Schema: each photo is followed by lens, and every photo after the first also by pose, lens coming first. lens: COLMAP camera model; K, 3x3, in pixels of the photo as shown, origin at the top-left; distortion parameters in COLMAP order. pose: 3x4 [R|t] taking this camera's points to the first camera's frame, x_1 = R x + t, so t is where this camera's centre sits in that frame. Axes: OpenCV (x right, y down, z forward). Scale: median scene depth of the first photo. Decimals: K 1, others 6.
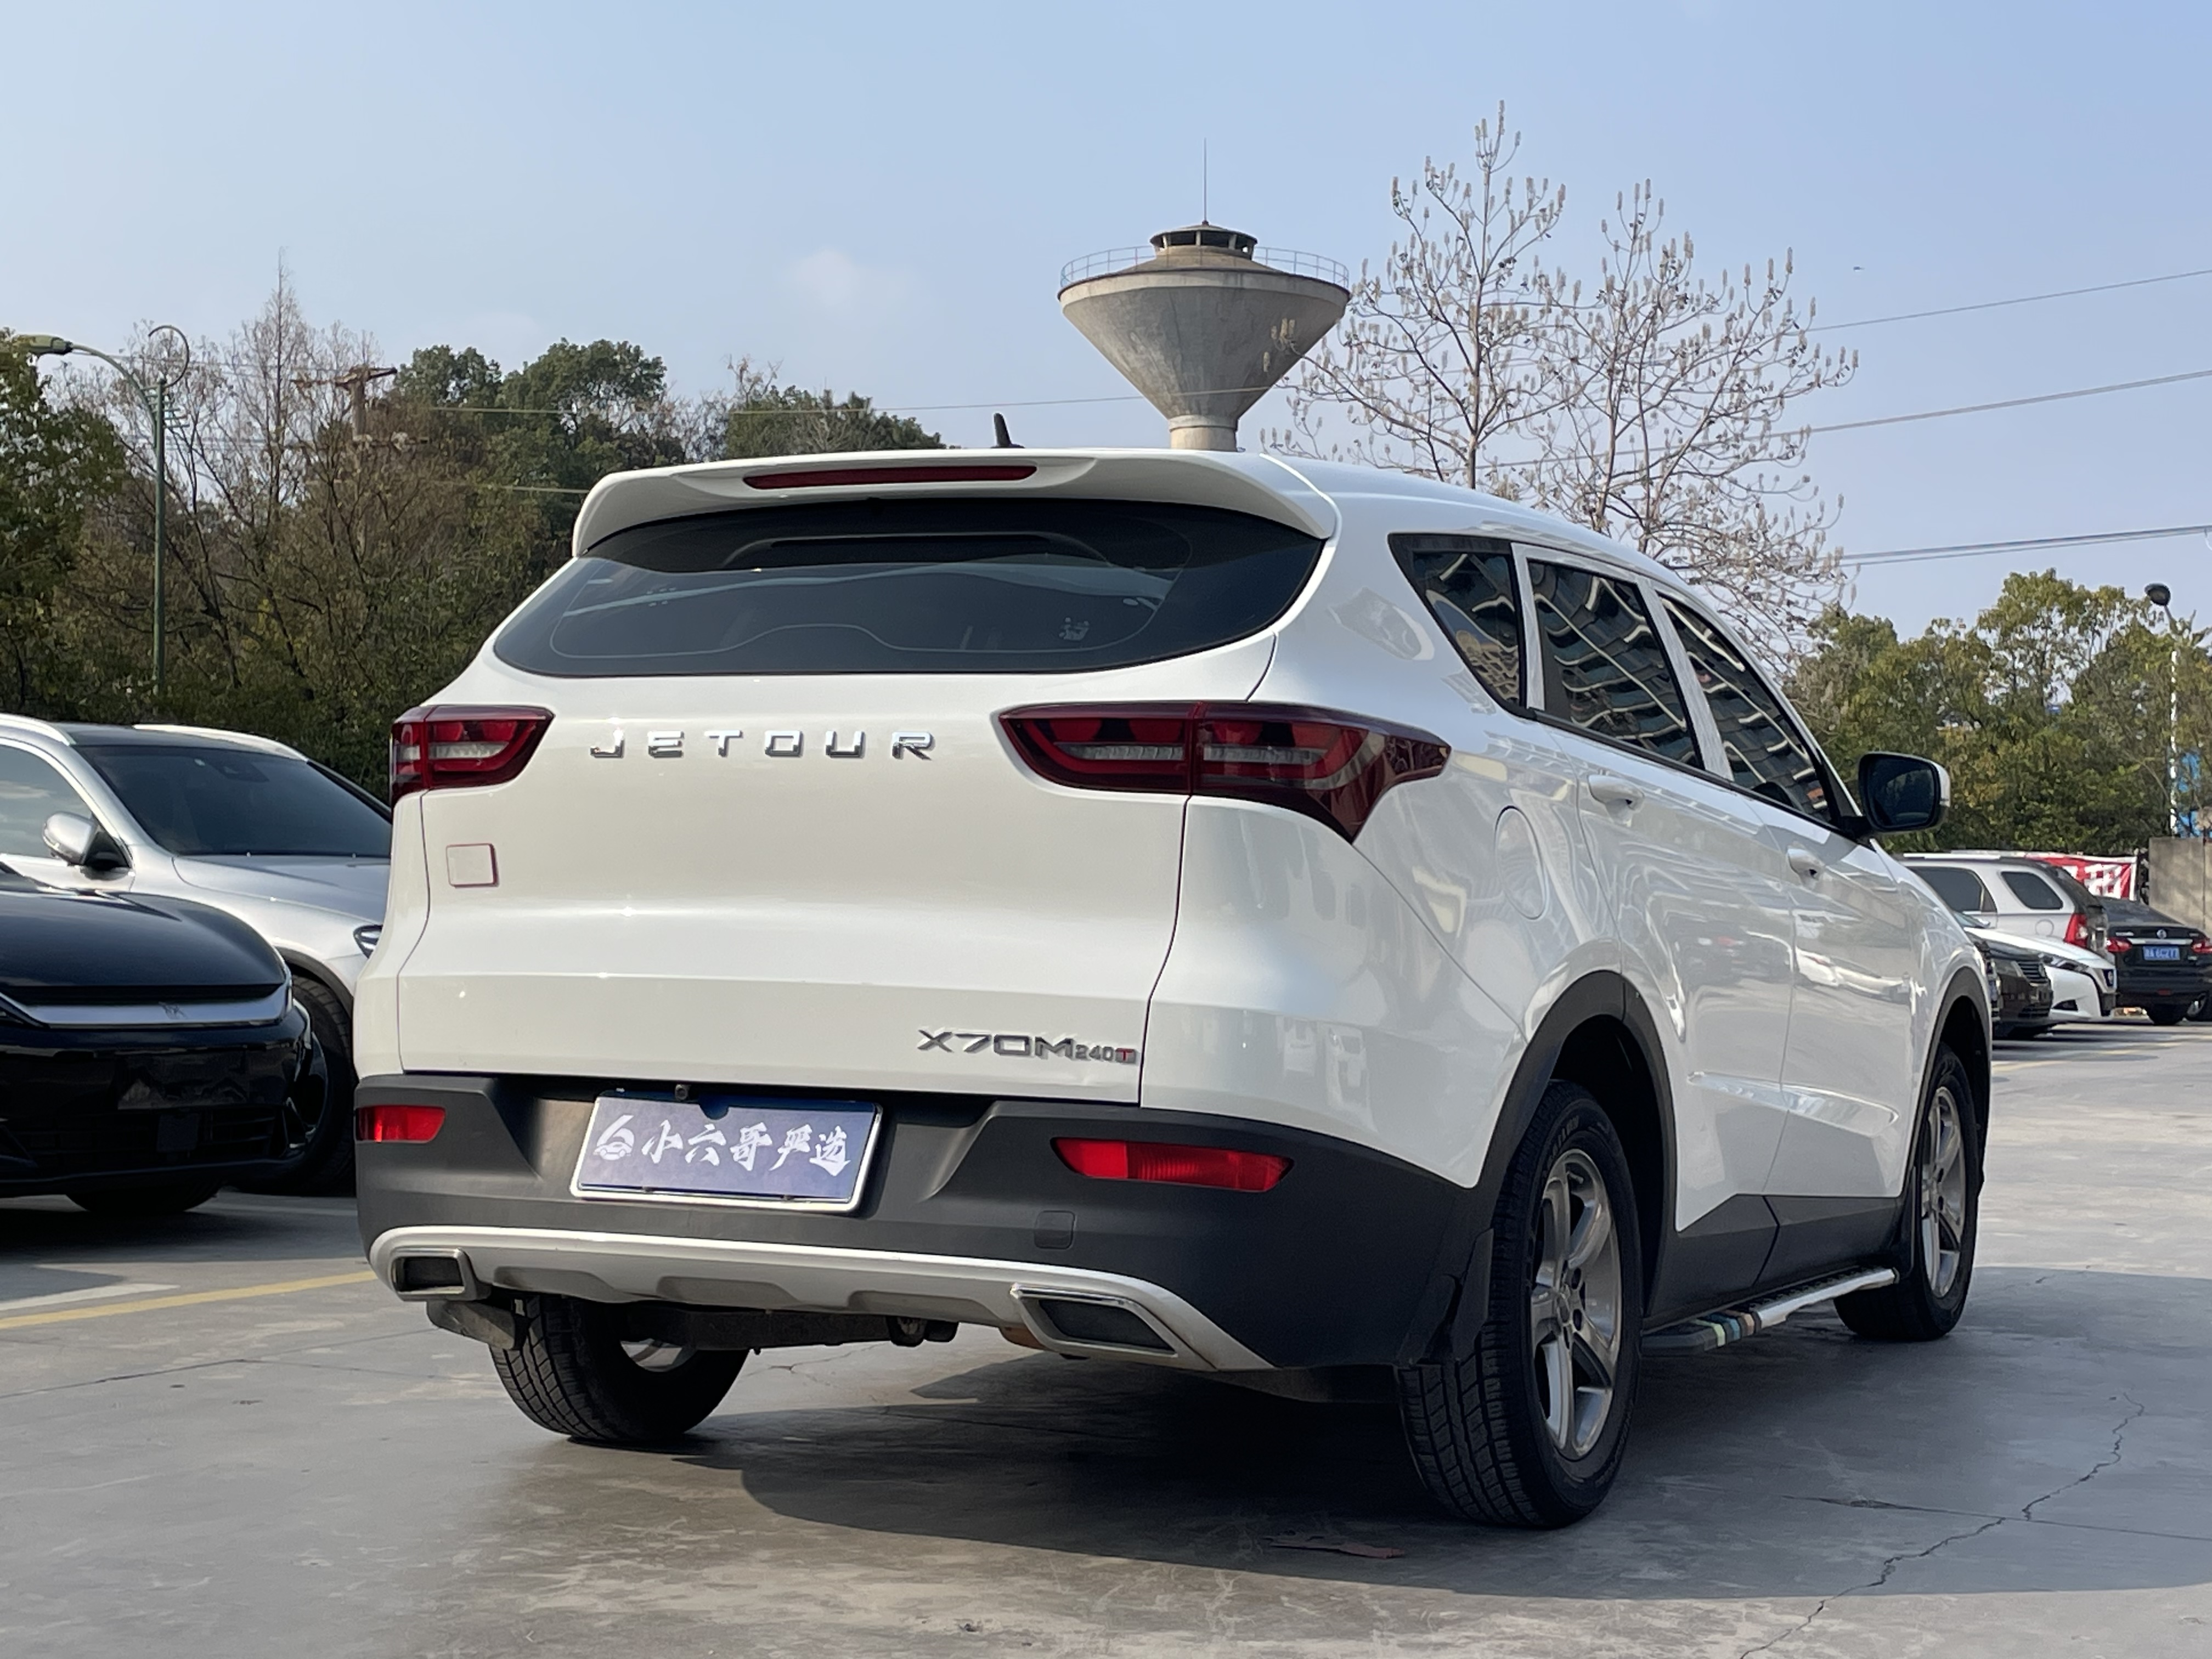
lens RADIAL K [[3426.9, 0, 1117.2], [0, 3426.9, 829.4], [0, 0, 1]] dist [0.096638, 0.000000]
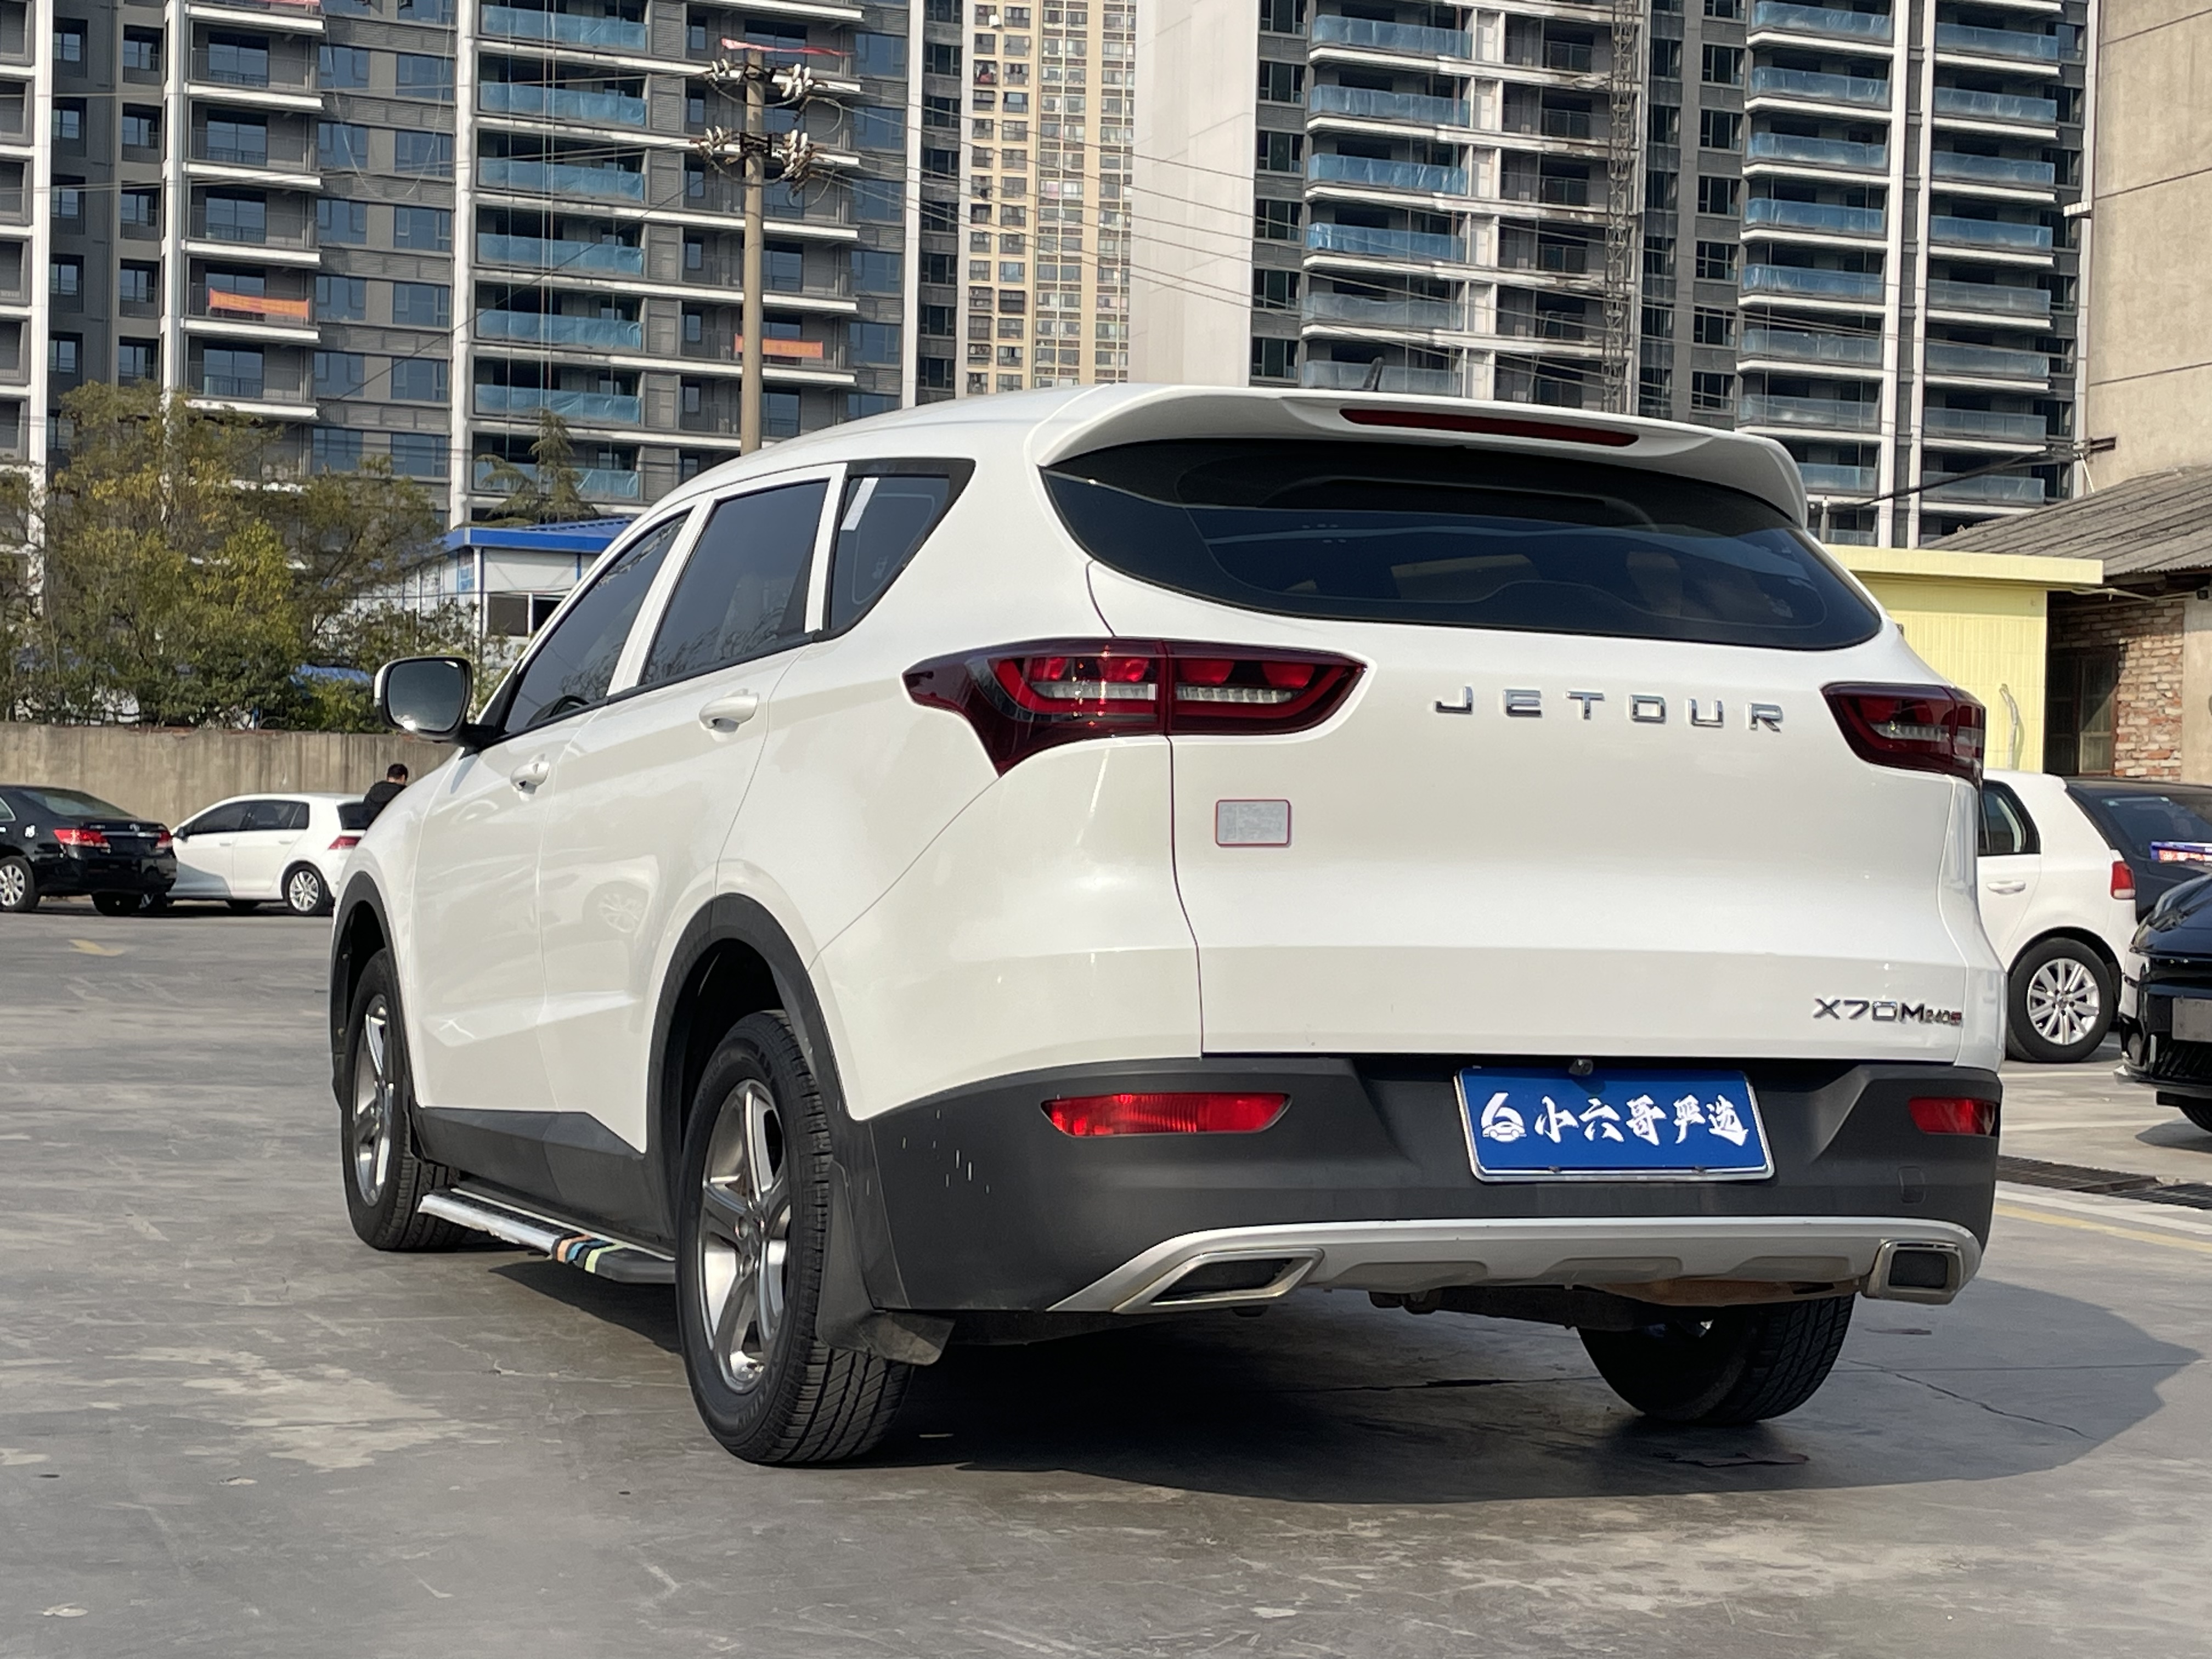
lens RADIAL K [[3426.9, 0, 1107.0], [0, 3426.9, 846.4], [0, 0, 1]] dist [0.096638, 0.000000]
pose [[0.670290, 0.006279, 0.742073, -0.923975], [-0.038314, 0.998923, 0.026156, -0.005377], [-0.741109, -0.045964, 0.669809, 0.452771]]
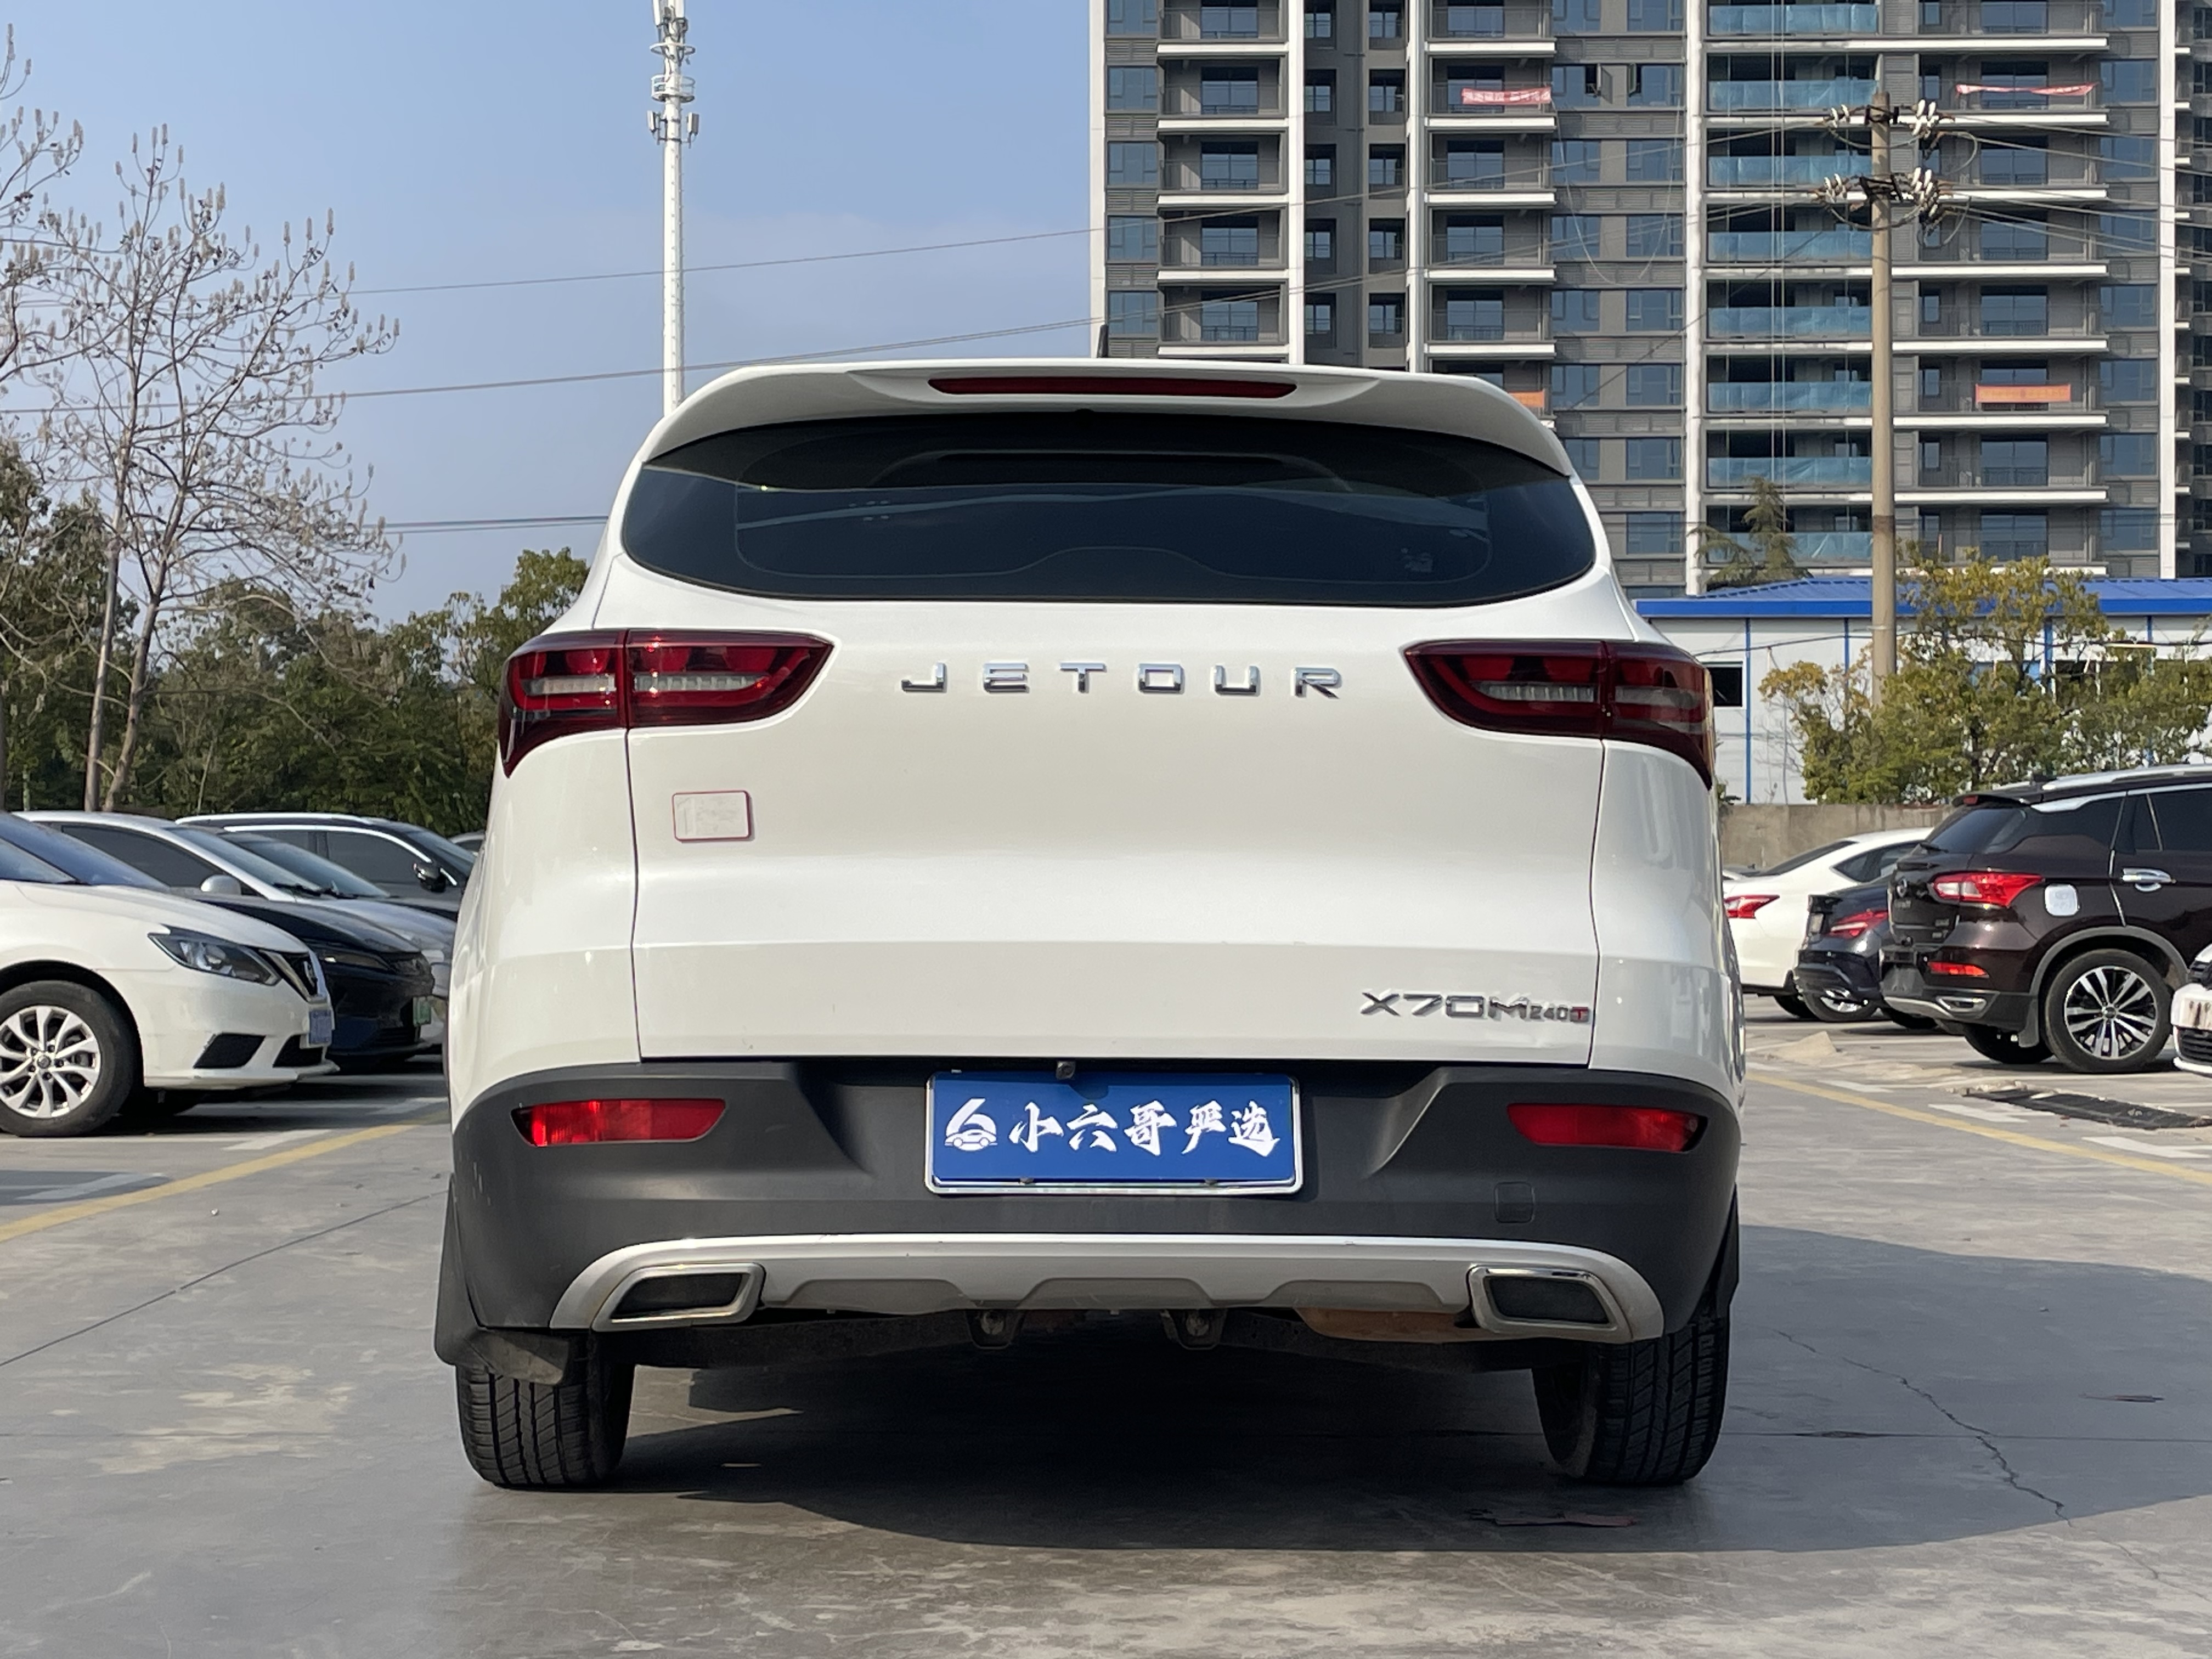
lens RADIAL K [[3426.9, 0, 1100.5], [0, 3426.9, 842.8], [0, 0, 1]] dist [0.096638, 0.000000]
pose [[0.893756, -0.004081, 0.448535, -0.510536], [-0.000952, 0.999939, 0.010994, 0.008097], [-0.448553, -0.010253, 0.893697, 0.204605]]
